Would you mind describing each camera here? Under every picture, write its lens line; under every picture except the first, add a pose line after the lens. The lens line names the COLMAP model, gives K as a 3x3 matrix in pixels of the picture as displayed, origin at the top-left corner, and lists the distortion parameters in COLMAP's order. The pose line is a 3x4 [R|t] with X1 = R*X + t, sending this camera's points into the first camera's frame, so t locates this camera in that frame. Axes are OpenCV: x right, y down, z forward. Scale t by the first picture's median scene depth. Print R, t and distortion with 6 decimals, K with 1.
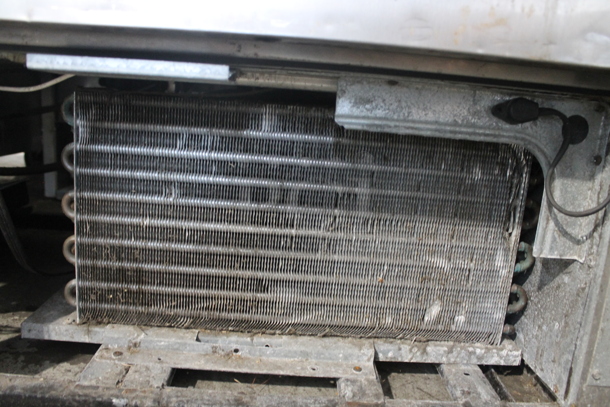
lens RADIAL K [[524.7, 0, 301.3], [0, 524.7, 201.0], [0, 0, 1]] dist [-0.133027, 0.103427]
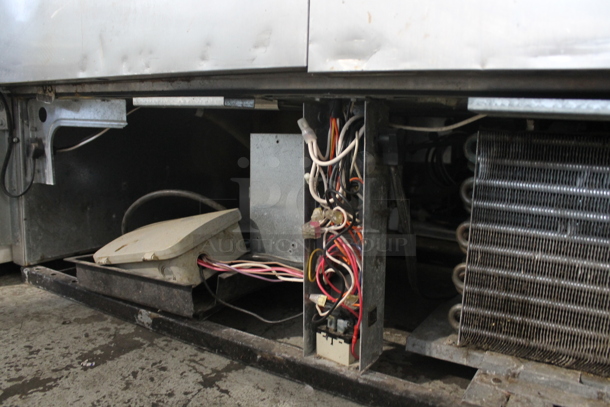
lens RADIAL K [[524.7, 0, 304.5], [0, 524.7, 202.8], [0, 0, 1]] dist [-0.133027, 0.103427]
pose [[0.844015, 0.041127, -0.534741, -0.150122], [-0.082718, 0.995108, -0.054024, 0.027917], [0.529903, 0.089830, 0.843288, -0.111825]]
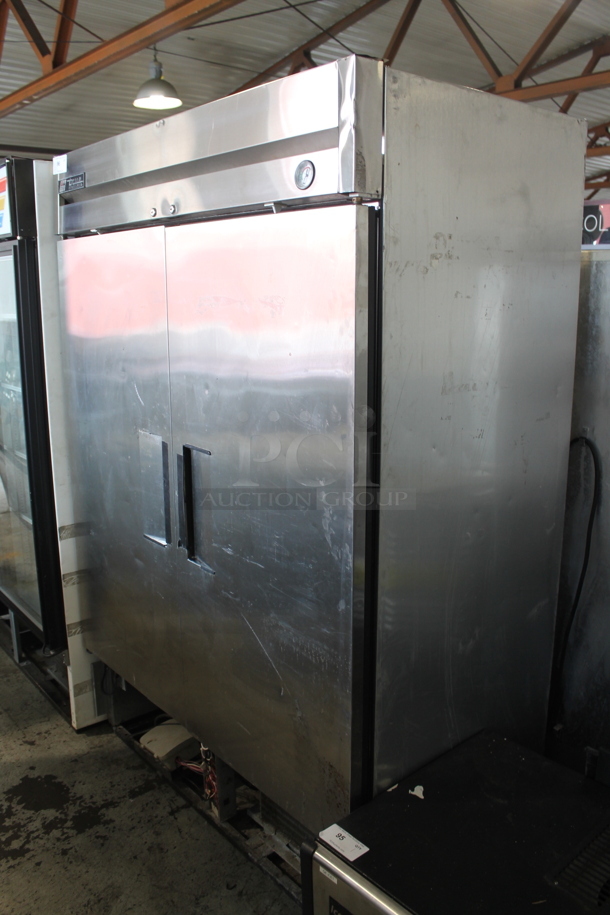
lens RADIAL K [[787.0, 0, 305.8], [0, 787.0, 458.8], [0, 0, 1]] dist [-0.133027, 0.103427]
pose [[0.640614, 0.101308, -0.761151, 2.545145], [-0.113657, 0.992850, 0.036488, -1.776430], [0.759405, 0.063135, 0.647548, -1.532357]]
